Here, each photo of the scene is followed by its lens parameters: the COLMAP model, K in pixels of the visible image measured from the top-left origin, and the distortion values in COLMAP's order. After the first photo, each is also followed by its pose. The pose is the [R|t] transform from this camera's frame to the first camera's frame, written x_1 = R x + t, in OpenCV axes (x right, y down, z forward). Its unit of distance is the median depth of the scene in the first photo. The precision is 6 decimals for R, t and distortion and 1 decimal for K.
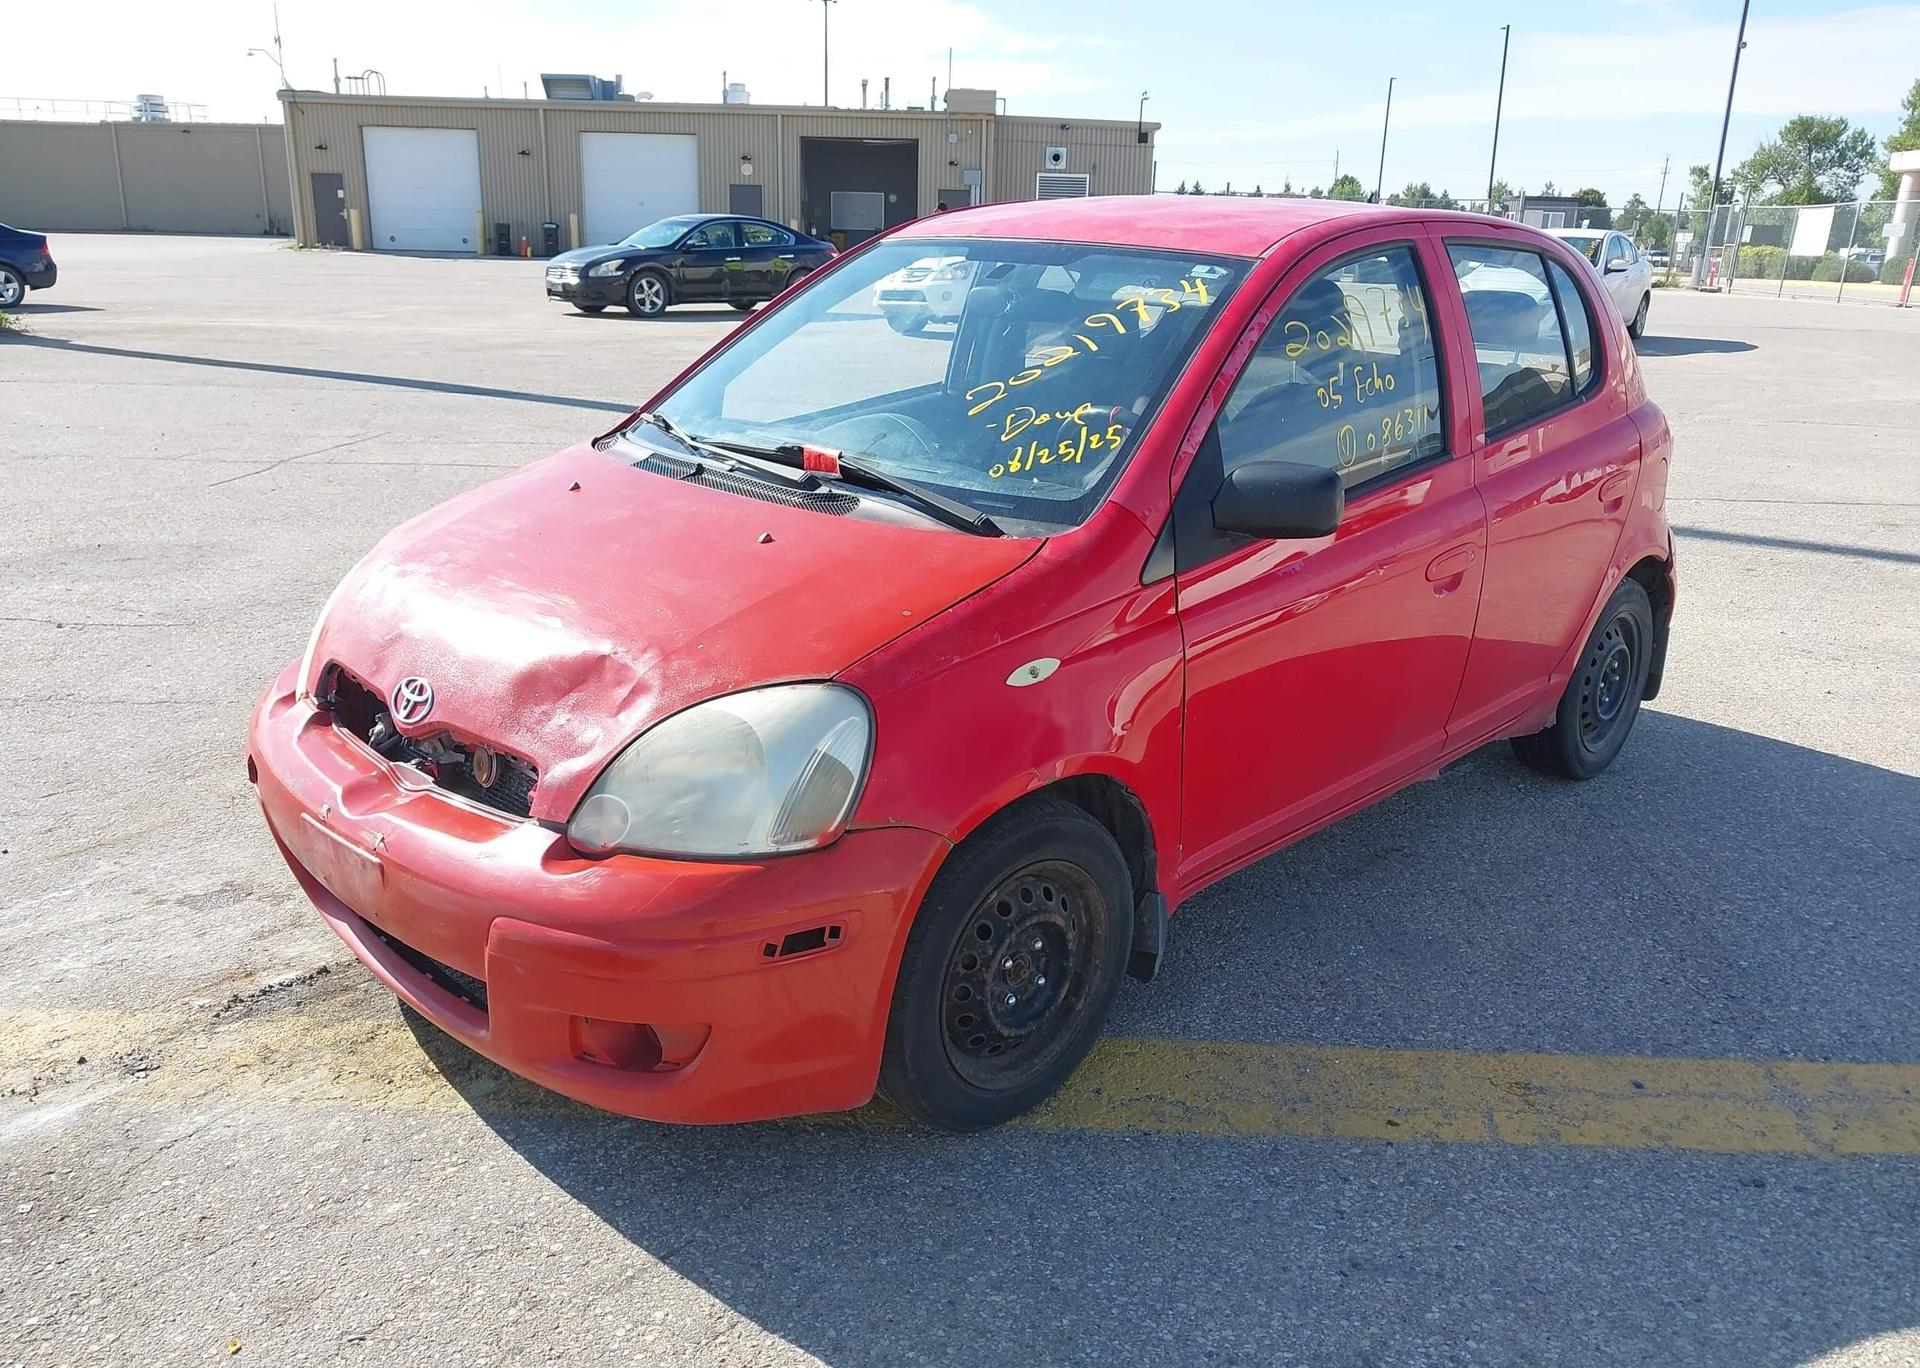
lens RADIAL K [[1530.5, 0, 961.7], [0, 1530.5, 674.6], [0, 0, 1]] dist [0.003599, -0.003039]
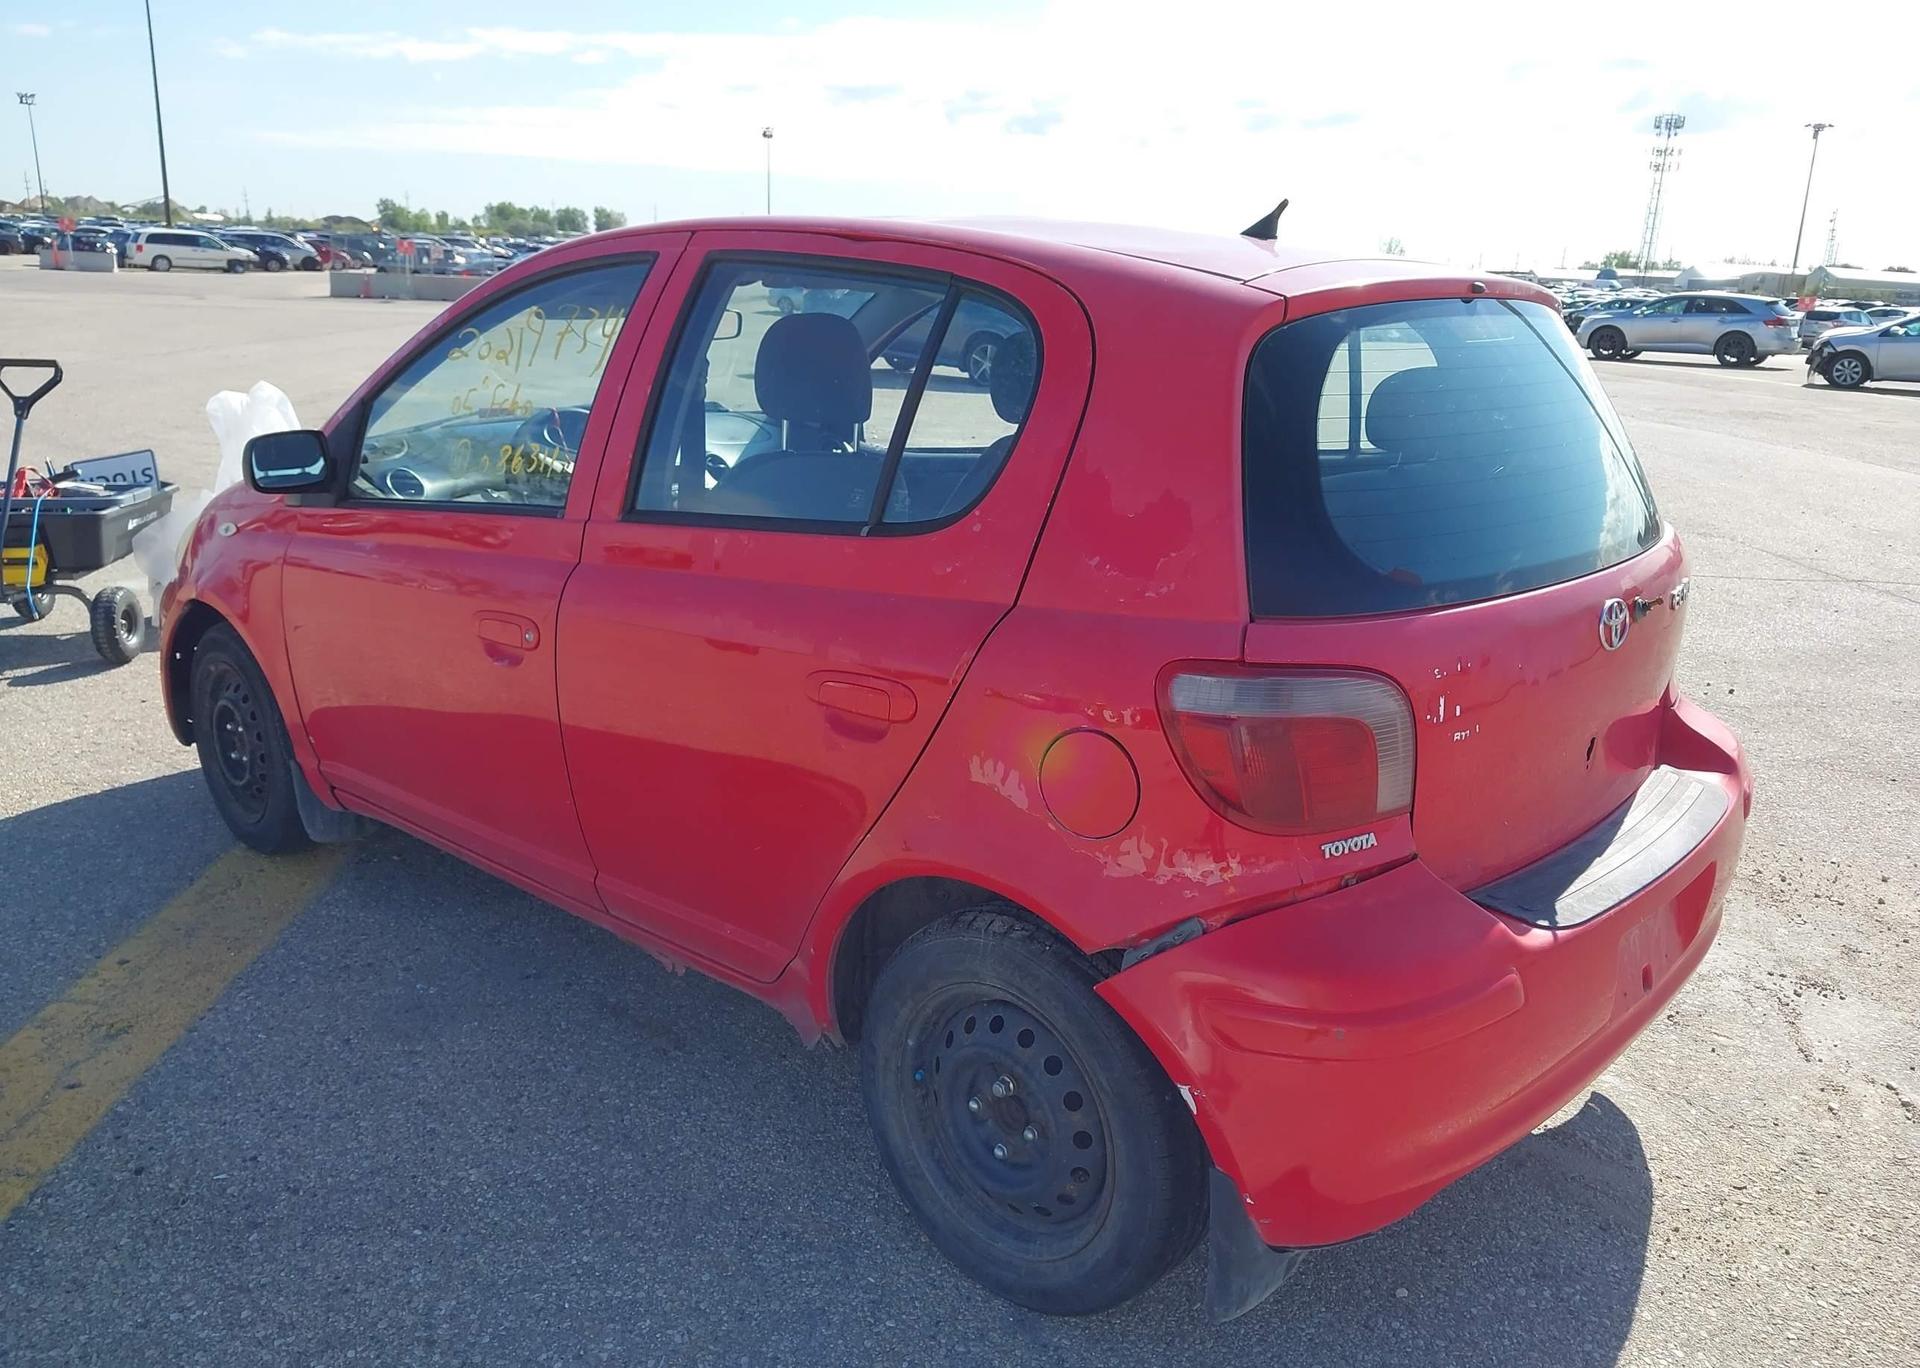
lens RADIAL K [[1538.8, 0, 961.1], [0, 1538.8, 661.9], [0, 0, 1]] dist [0.039196, -0.052048]
pose [[0.029946, 0.226613, -0.973524, 0.178369], [-0.319294, 0.925102, 0.205519, -0.048007], [0.947183, 0.304686, 0.100059, 0.177764]]
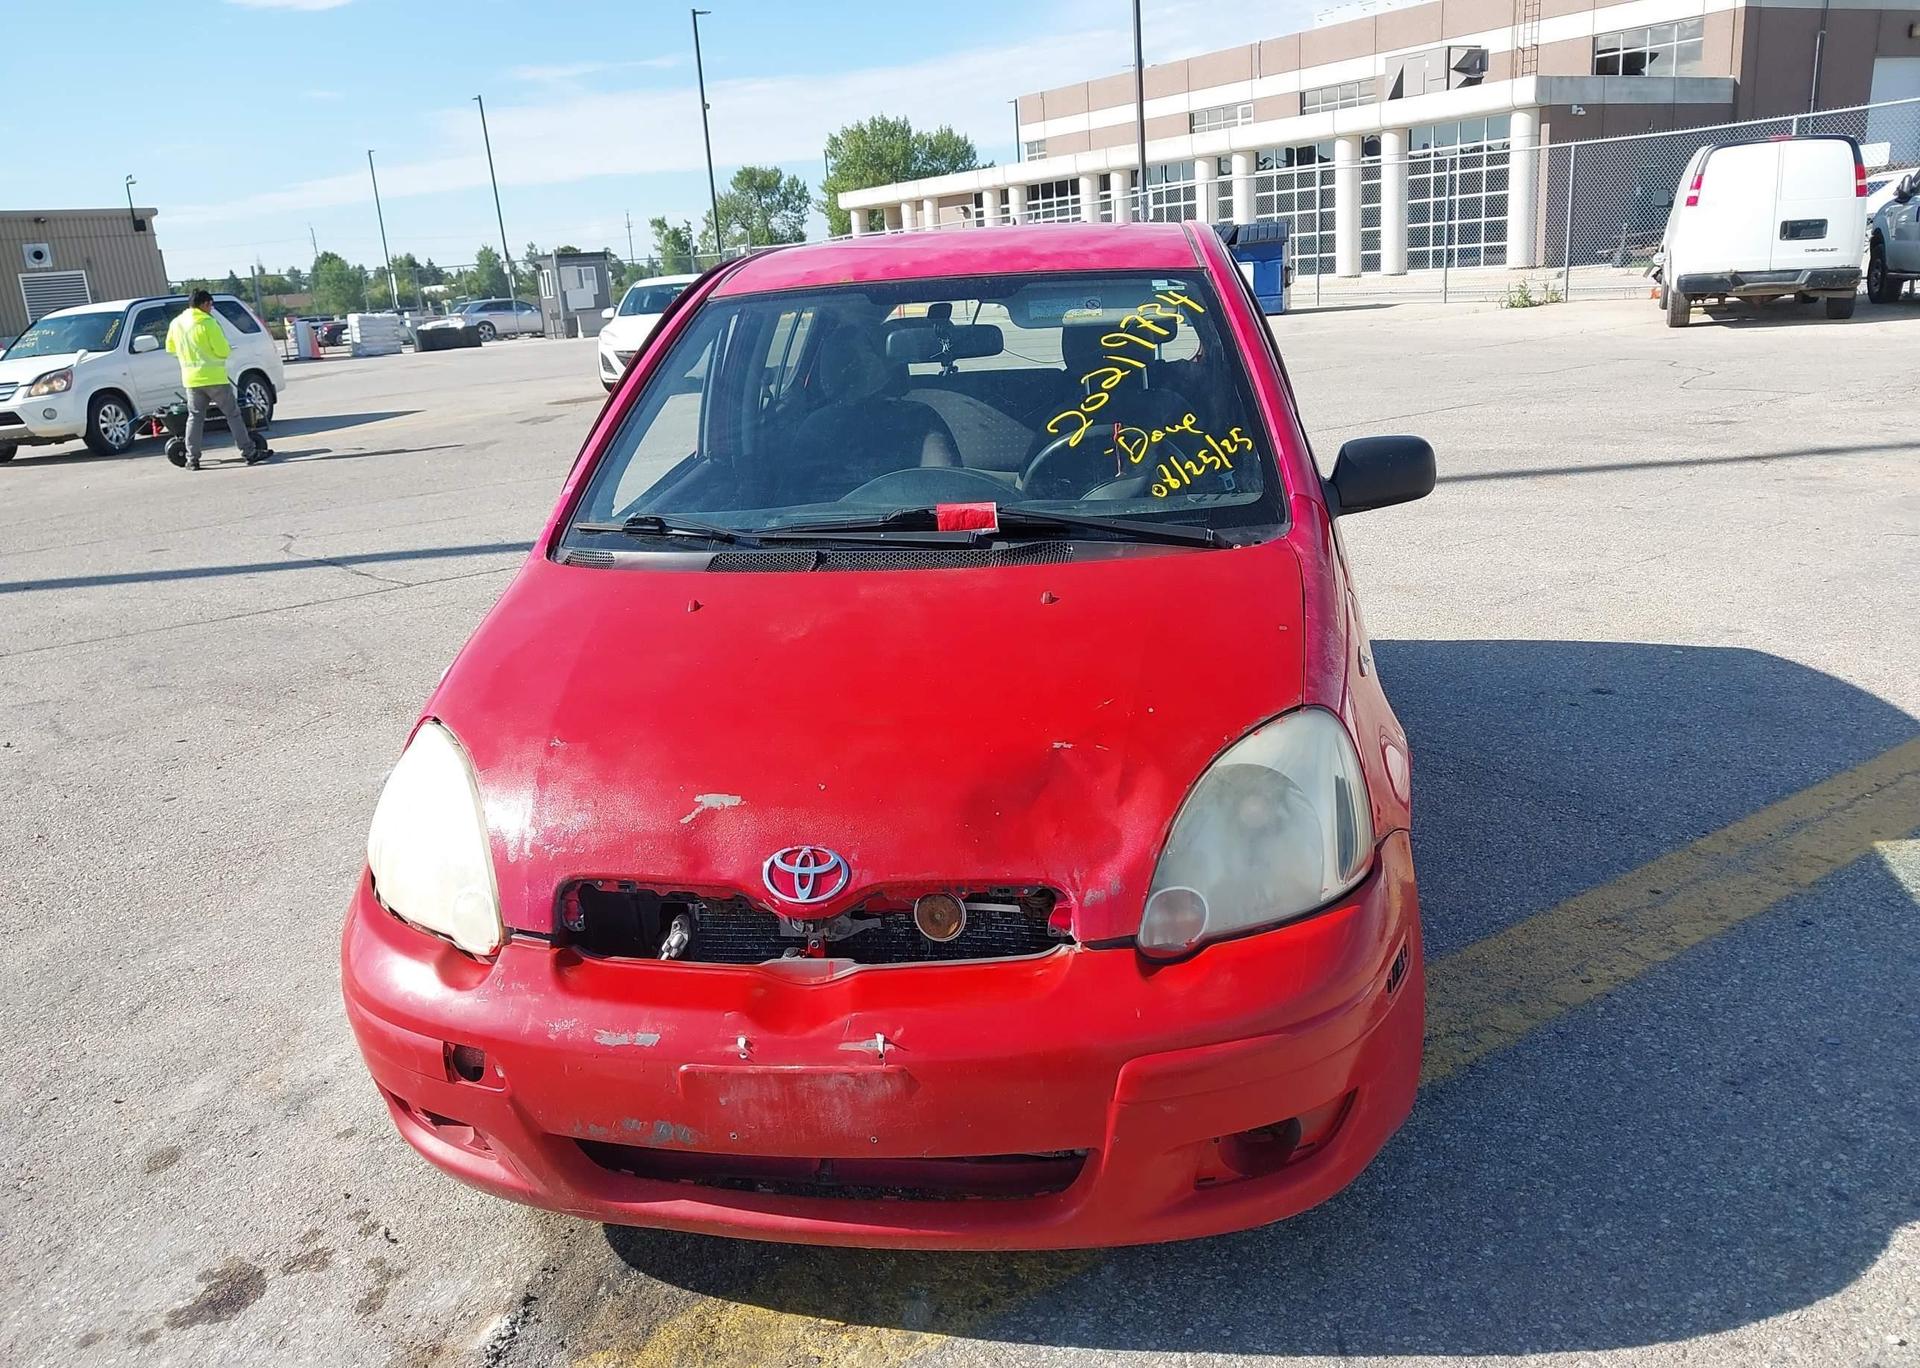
lens RADIAL K [[1530.5, 0, 961.7], [0, 1530.5, 674.6], [0, 0, 1]] dist [0.003599, -0.003039]
pose [[0.810644, -0.230114, 0.538428, -0.082779], [0.251529, 0.967228, 0.034680, -0.010883], [-0.528763, 0.107317, 0.841958, 0.031664]]
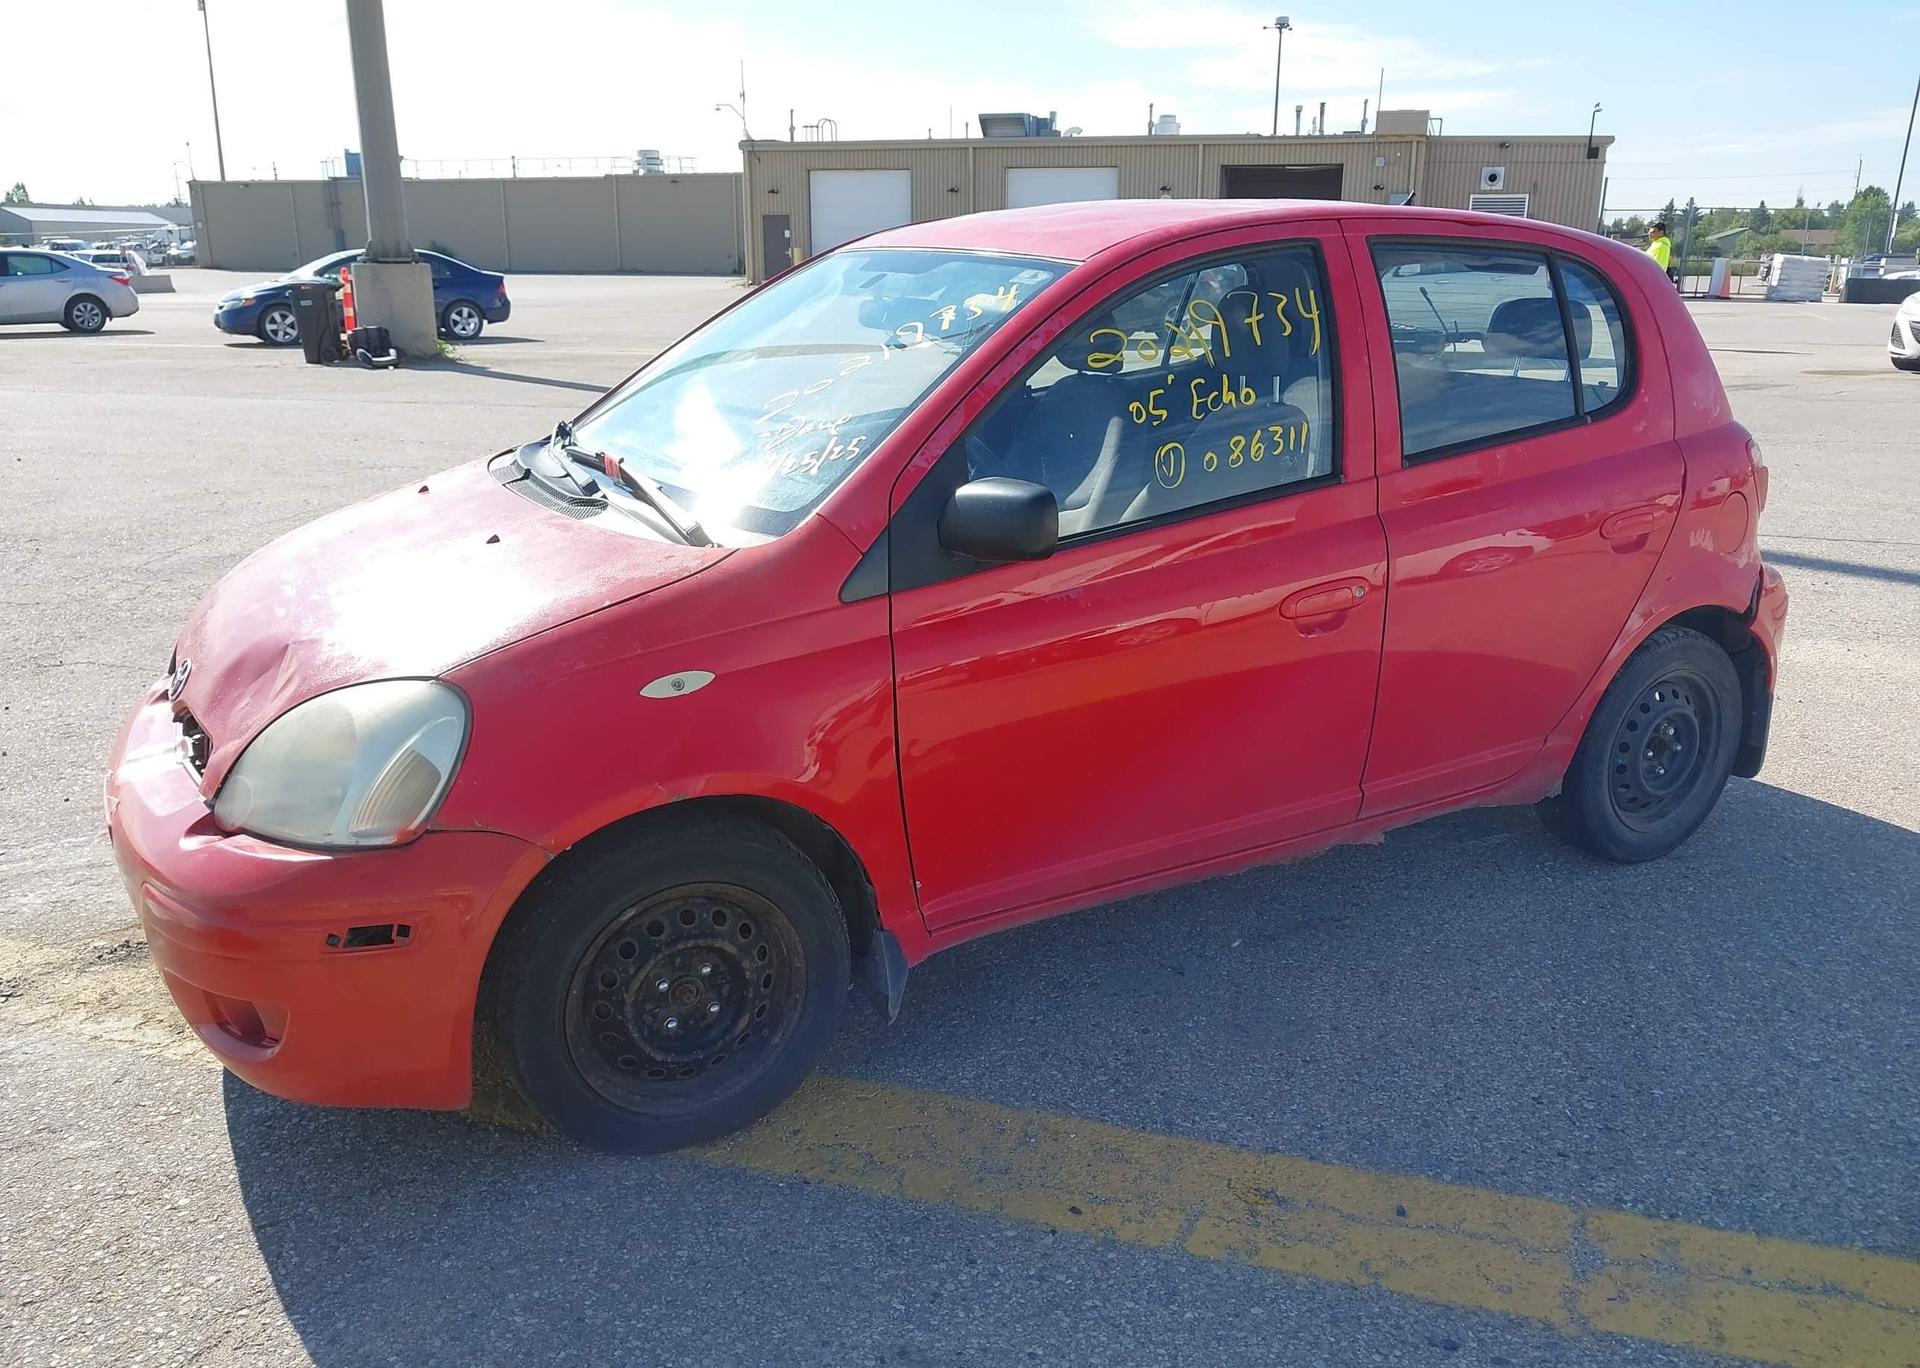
lens RADIAL K [[1527.9, 0, 962.4], [0, 1527.9, 686.1], [0, 0, 1]] dist [-0.000188, -0.001124]
pose [[0.959837, 0.057041, -0.274700, 0.055580], [-0.060202, 0.998181, -0.003086, -0.001094], [0.274024, 0.019499, 0.961525, 0.013725]]
